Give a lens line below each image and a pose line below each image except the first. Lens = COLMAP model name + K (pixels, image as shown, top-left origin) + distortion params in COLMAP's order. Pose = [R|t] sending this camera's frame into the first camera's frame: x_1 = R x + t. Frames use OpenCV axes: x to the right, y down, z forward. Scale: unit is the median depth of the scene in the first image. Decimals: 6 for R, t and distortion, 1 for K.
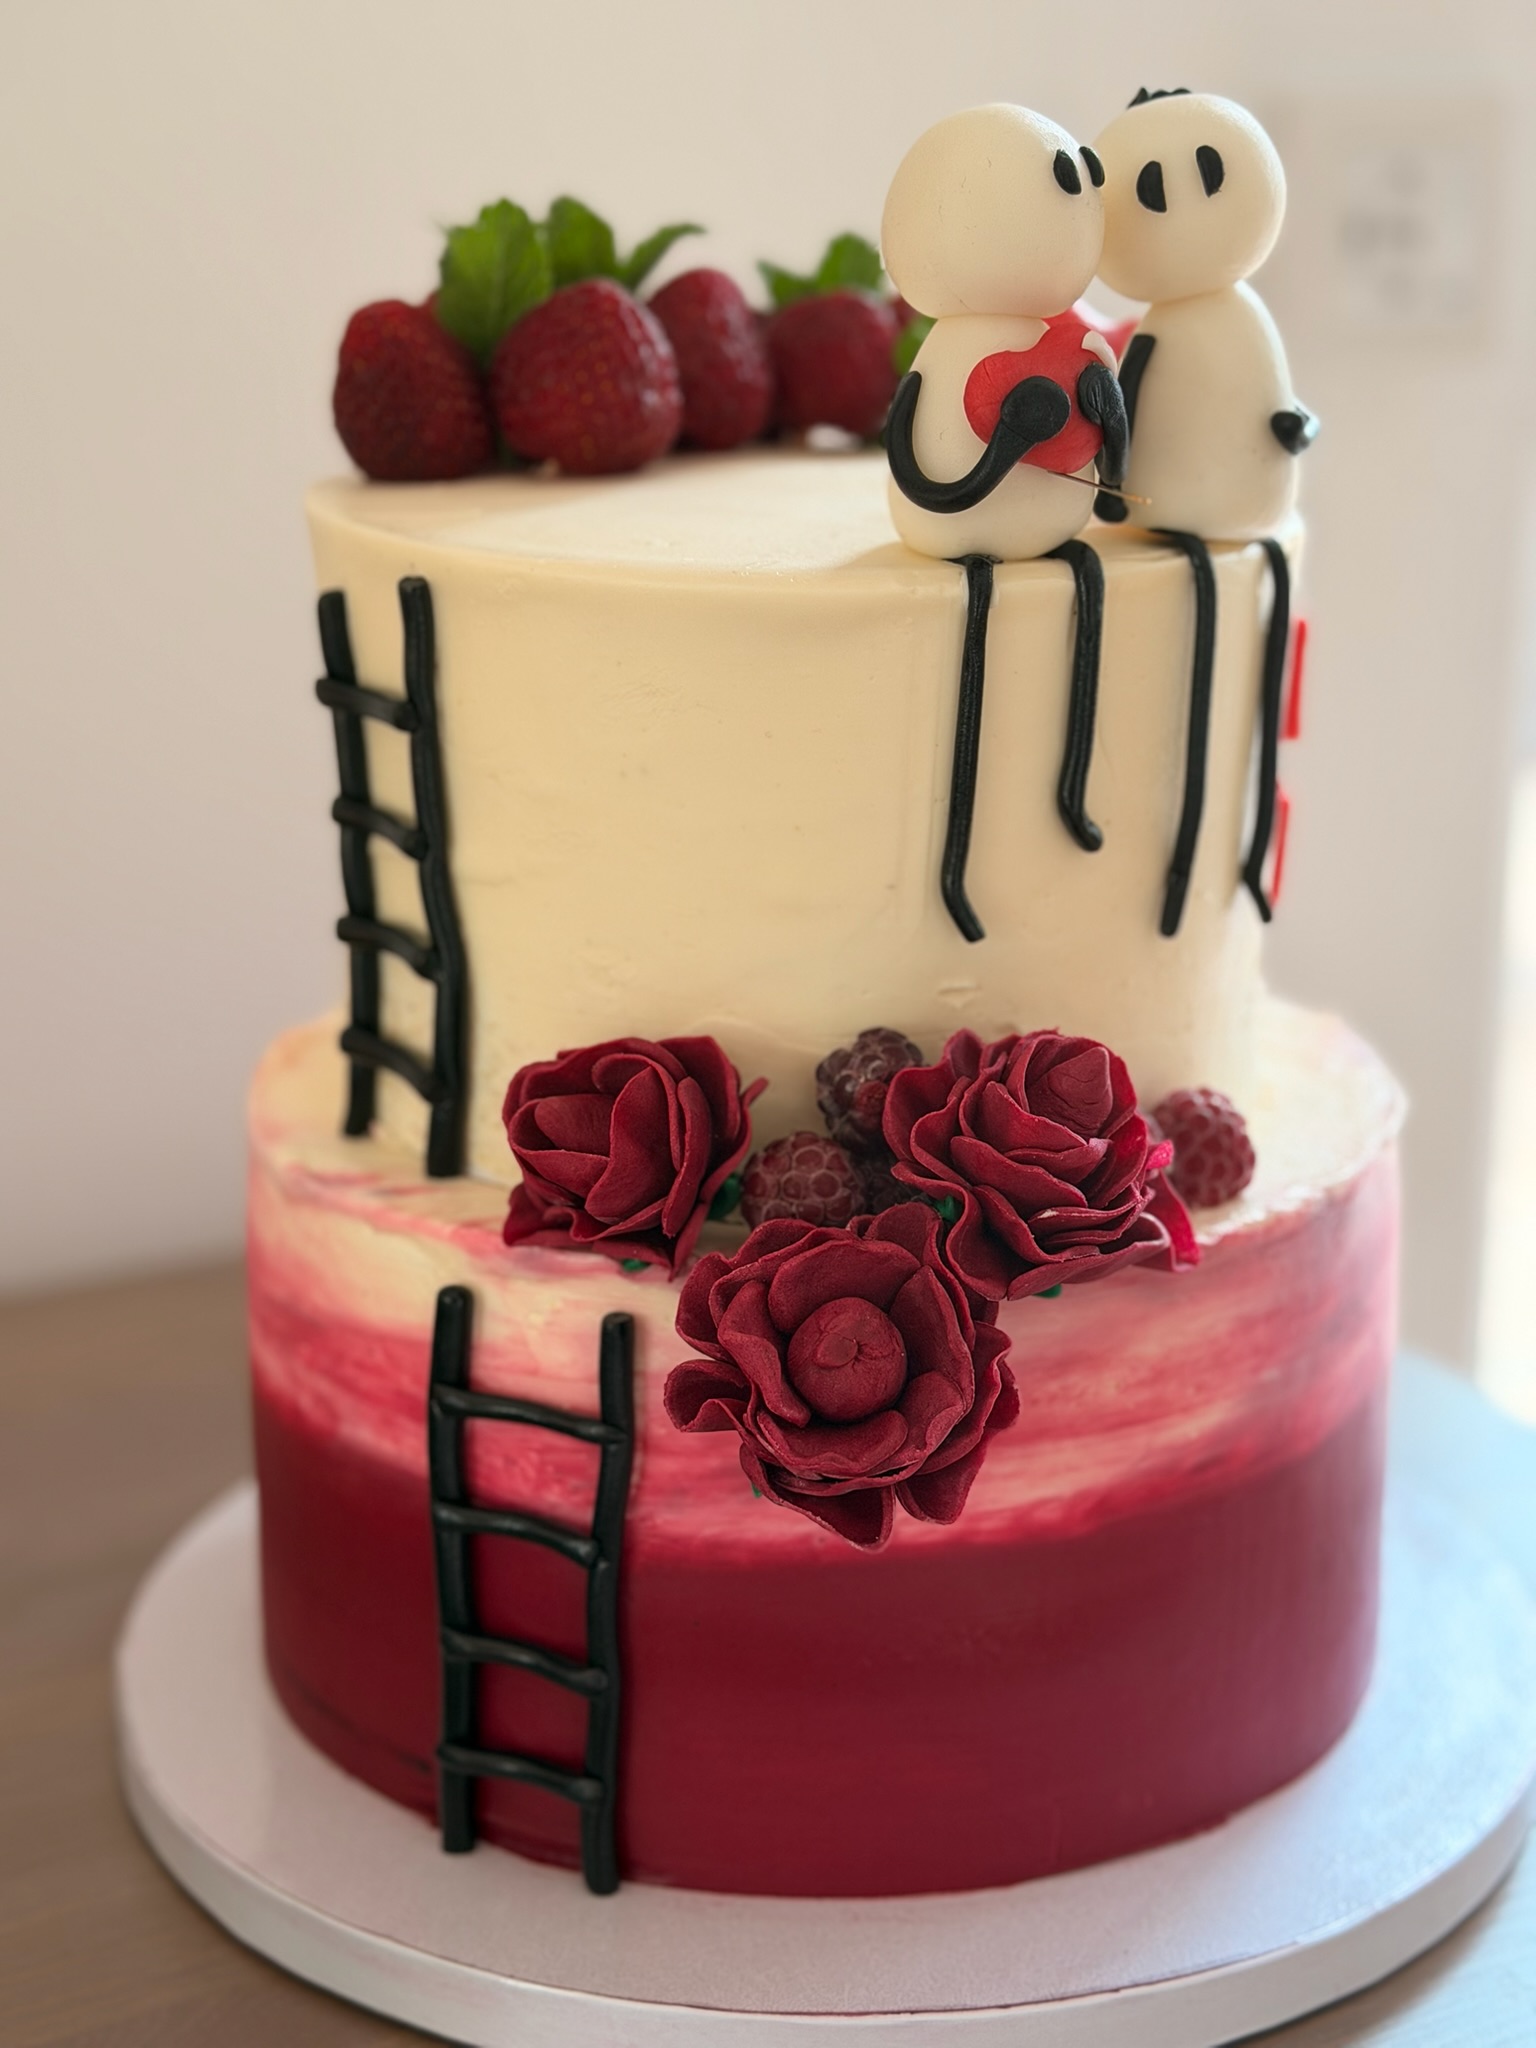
lens RADIAL K [[3157.5, 0, 766.8], [0, 3157.5, 1026.9], [0, 0, 1]] dist [0.105768, 0.000000]
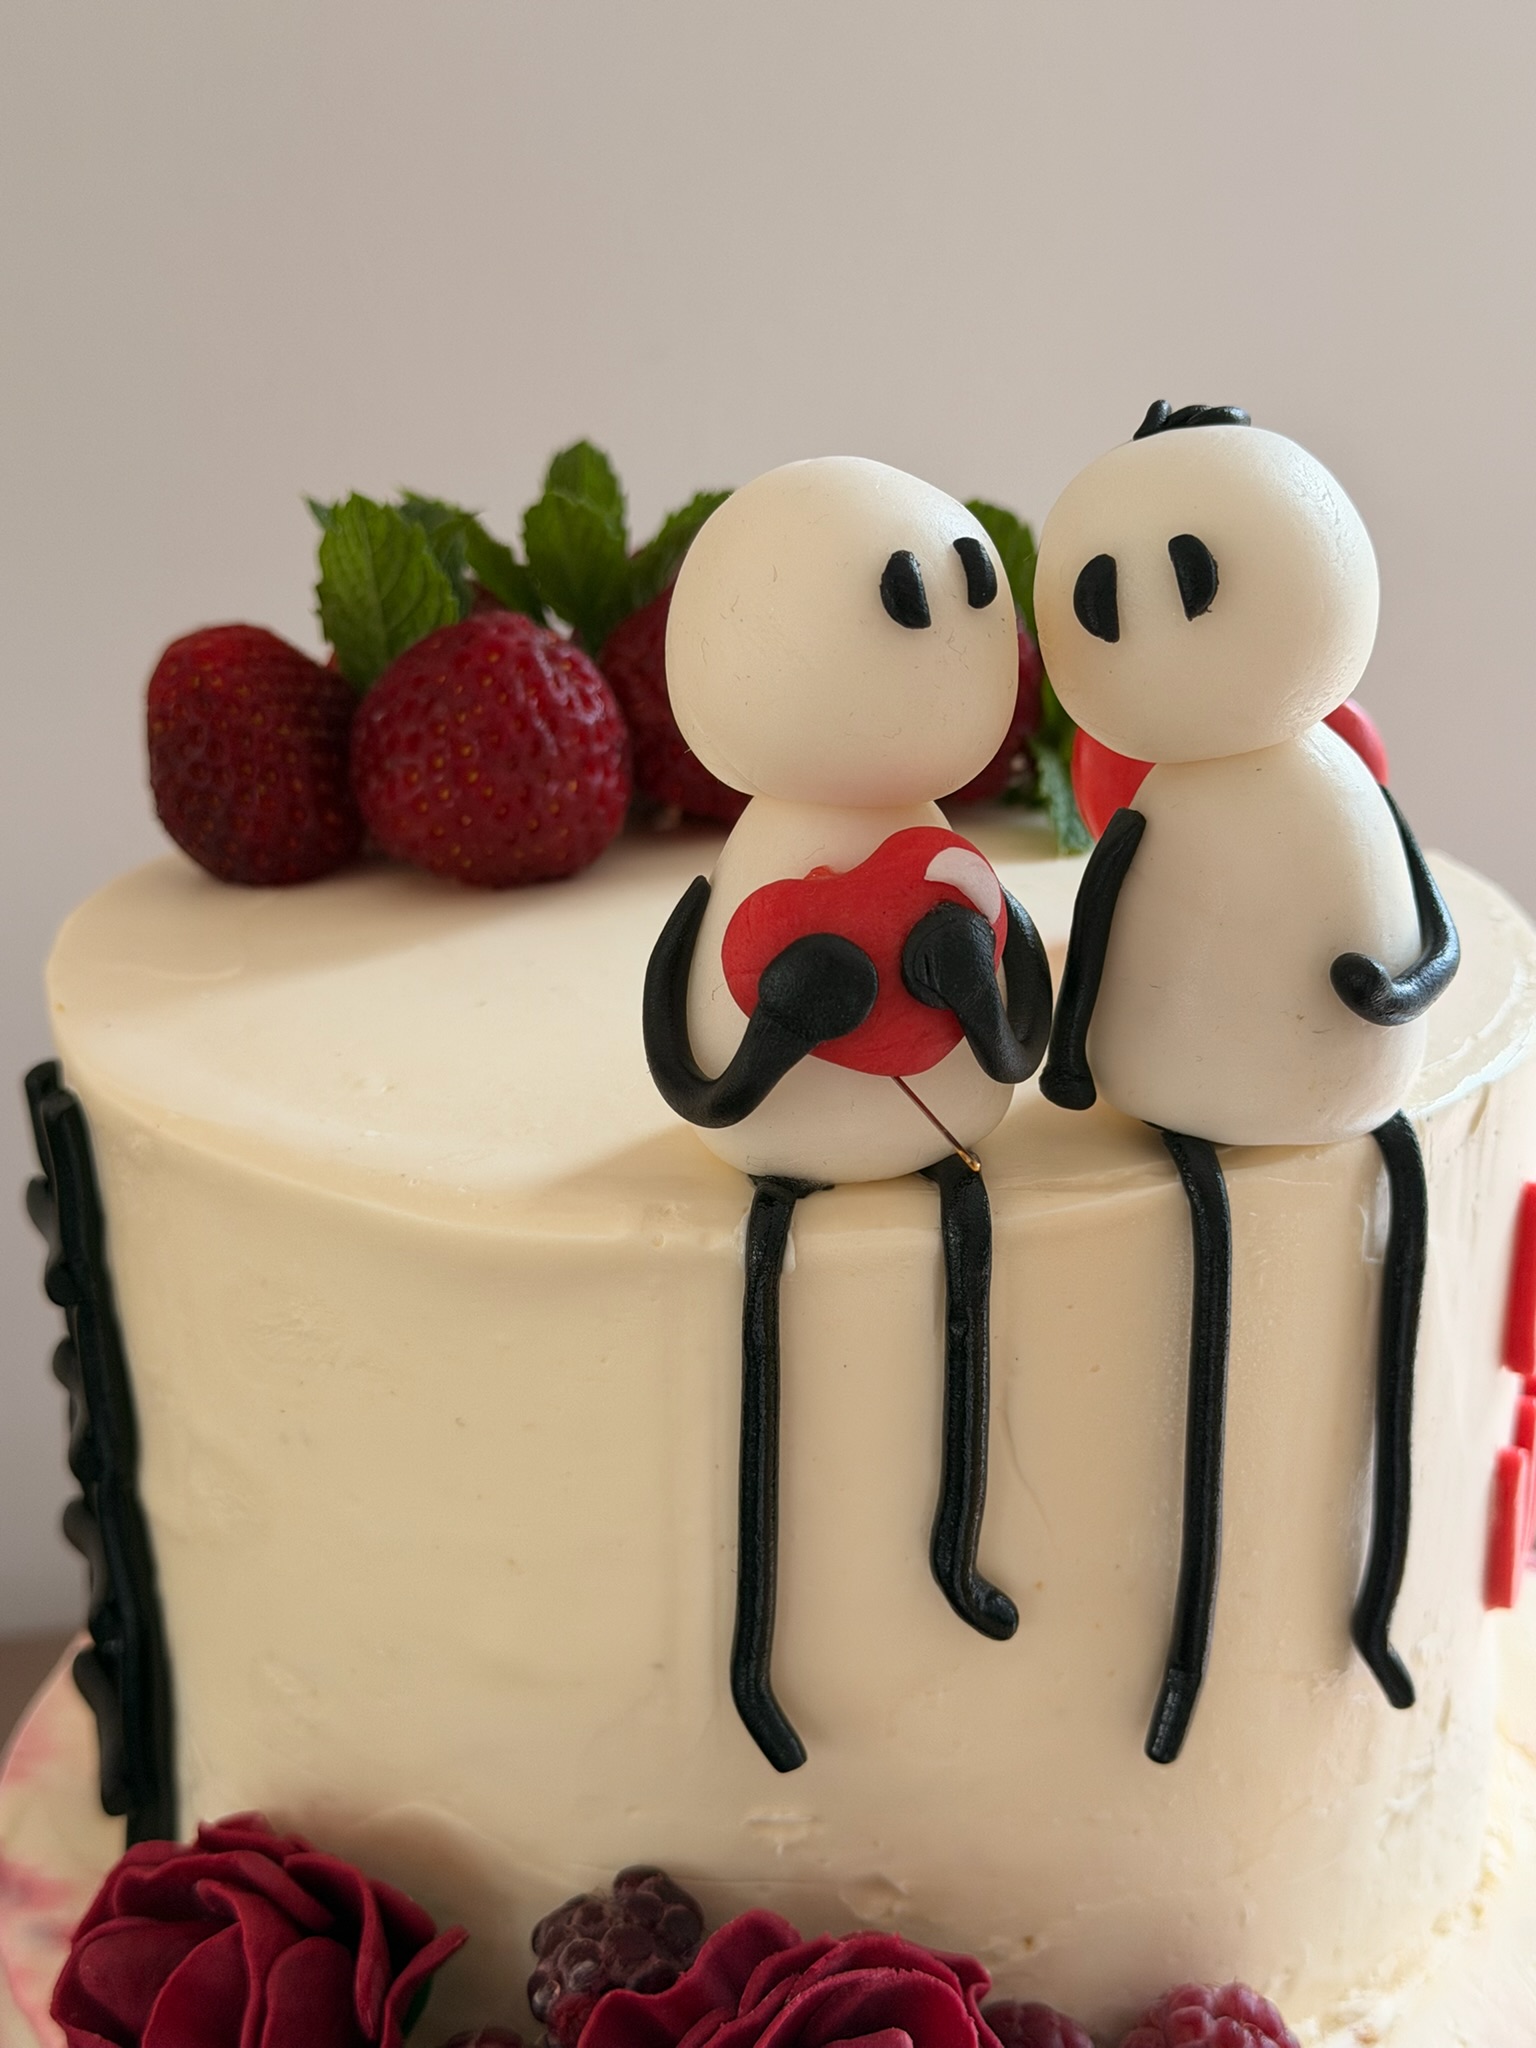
lens RADIAL K [[3157.5, 0, 768.2], [0, 3157.5, 1020.2], [0, 0, 1]] dist [0.105768, 0.000000]
pose [[0.952566, 0.077885, -0.294196, 0.235749], [-0.070769, 0.996886, 0.034775, -0.195765], [0.295989, -0.012306, 0.955112, 0.404336]]
